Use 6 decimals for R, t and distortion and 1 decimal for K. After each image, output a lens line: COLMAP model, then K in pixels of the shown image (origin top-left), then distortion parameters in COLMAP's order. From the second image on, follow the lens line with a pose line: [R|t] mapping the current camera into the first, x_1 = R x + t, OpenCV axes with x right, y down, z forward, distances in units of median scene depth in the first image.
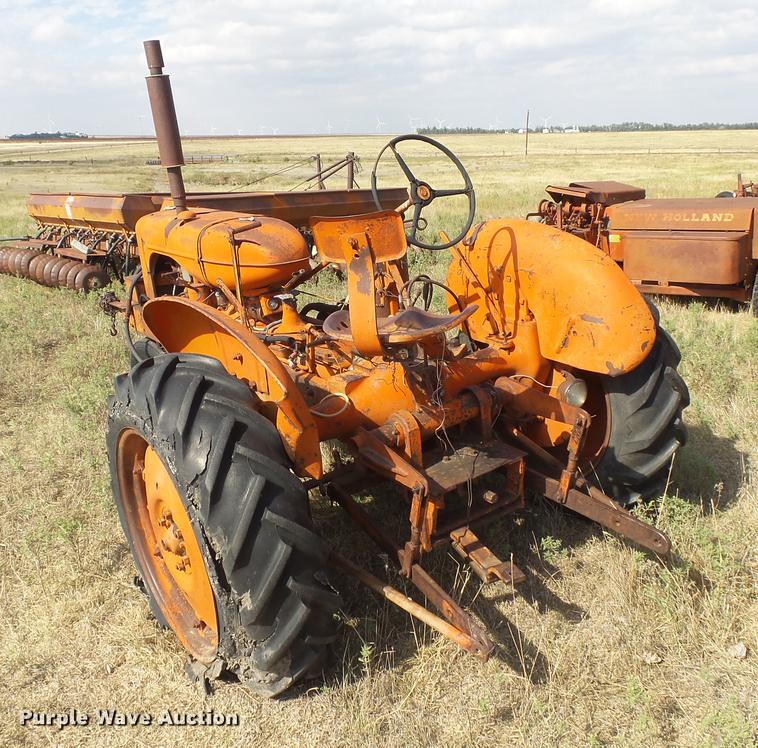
lens RADIAL K [[814.0, 0, 379.0], [0, 814.0, 374.0], [0, 0, 1]] dist [0.021061, -0.013730]
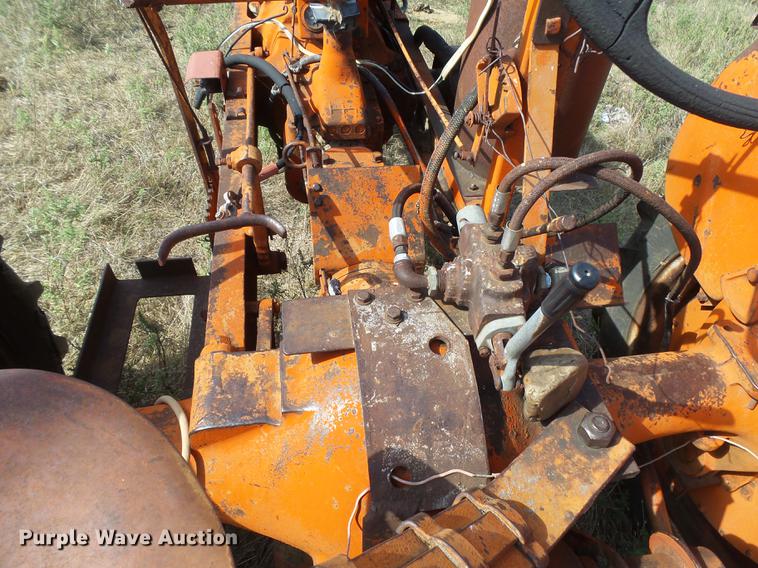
lens RADIAL K [[521.5, 0, 383.5], [0, 521.5, 288.3], [0, 0, 1]] dist [-0.007112, 0.001434]
pose [[0.884123, 0.427894, -0.187704, 0.034253], [-0.282333, 0.809311, 0.515077, -0.135109], [0.372309, -0.402396, 0.836339, 0.738816]]
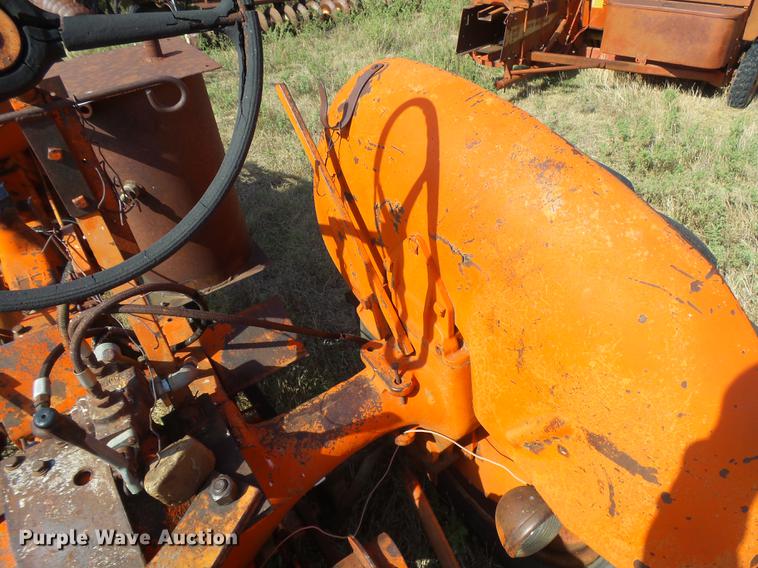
lens RADIAL K [[521.9, 0, 381.0], [0, 521.9, 290.0], [0, 0, 1]] dist [0.002524, -0.015736]
pose [[0.998690, 0.050132, -0.010285, 0.140856], [-0.042467, 0.923979, 0.380079, -0.185330], [0.028557, -0.379144, 0.924897, 0.726274]]
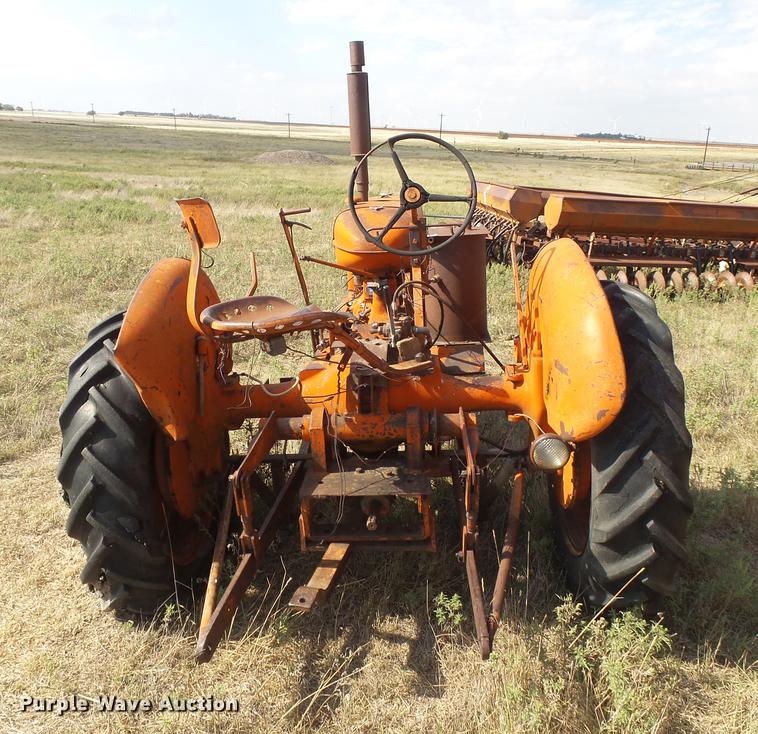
lens RADIAL K [[749.5, 0, 379.0], [0, 749.5, 367.0], [0, 0, 1]] dist [-0.013593, 0.015393]
pose [[0.783935, 0.234740, -0.574754, 0.487505], [-0.227176, 0.970021, 0.086319, -0.080720], [0.577786, 0.062902, 0.813761, 0.241060]]
